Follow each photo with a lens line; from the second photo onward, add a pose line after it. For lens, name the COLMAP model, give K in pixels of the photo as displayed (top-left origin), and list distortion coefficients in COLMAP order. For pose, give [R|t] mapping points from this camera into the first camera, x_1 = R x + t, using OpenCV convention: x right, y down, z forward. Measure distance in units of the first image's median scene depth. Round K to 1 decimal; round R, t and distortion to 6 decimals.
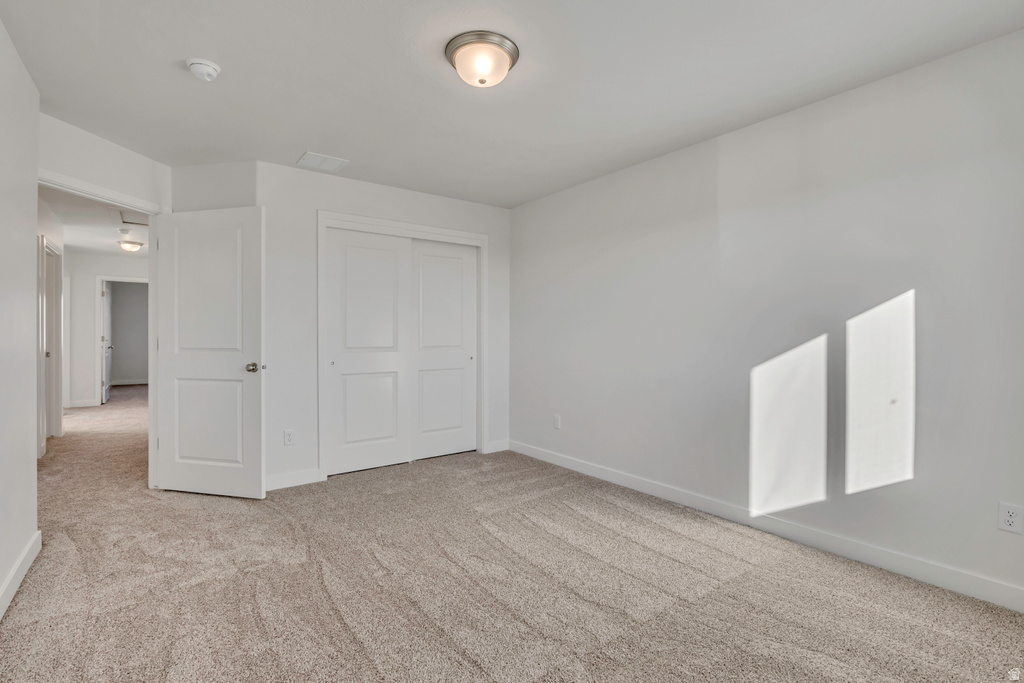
lens RADIAL K [[473.2, 0, 512.4], [0, 473.2, 339.4], [0, 0, 1]] dist [-0.028603, -0.000432]
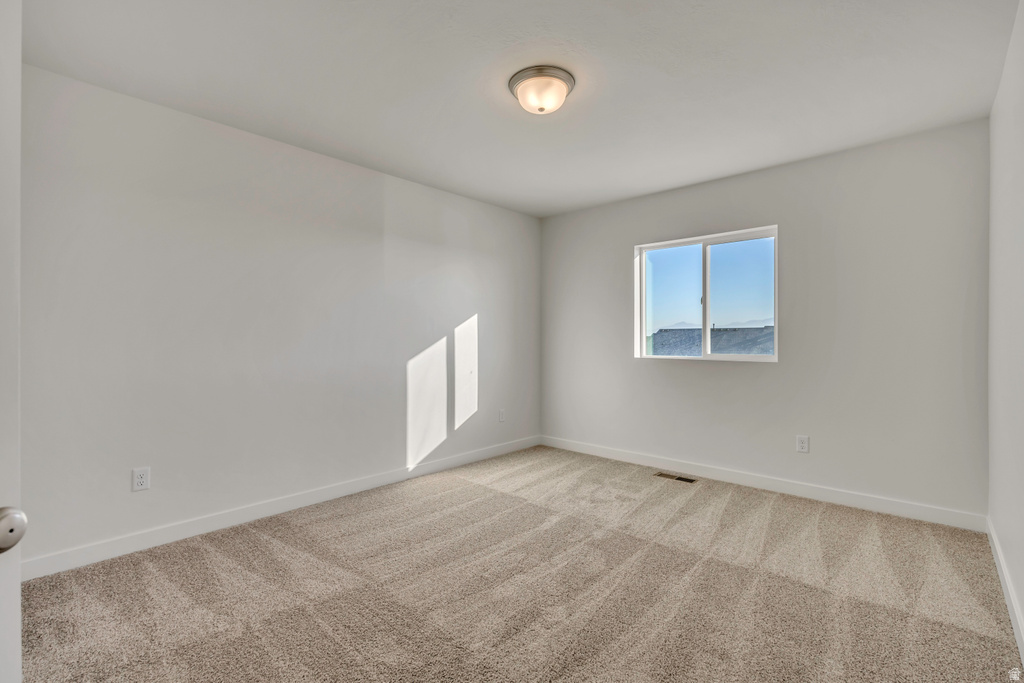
lens RADIAL K [[469.4, 0, 512.3], [0, 469.4, 339.1], [0, 0, 1]] dist [-0.014792, -0.000029]
pose [[-0.197855, -0.002650, 0.980228, -0.918860], [0.005294, 0.999979, 0.003772, -0.004946], [-0.980217, 0.005936, -0.197836, 1.034523]]
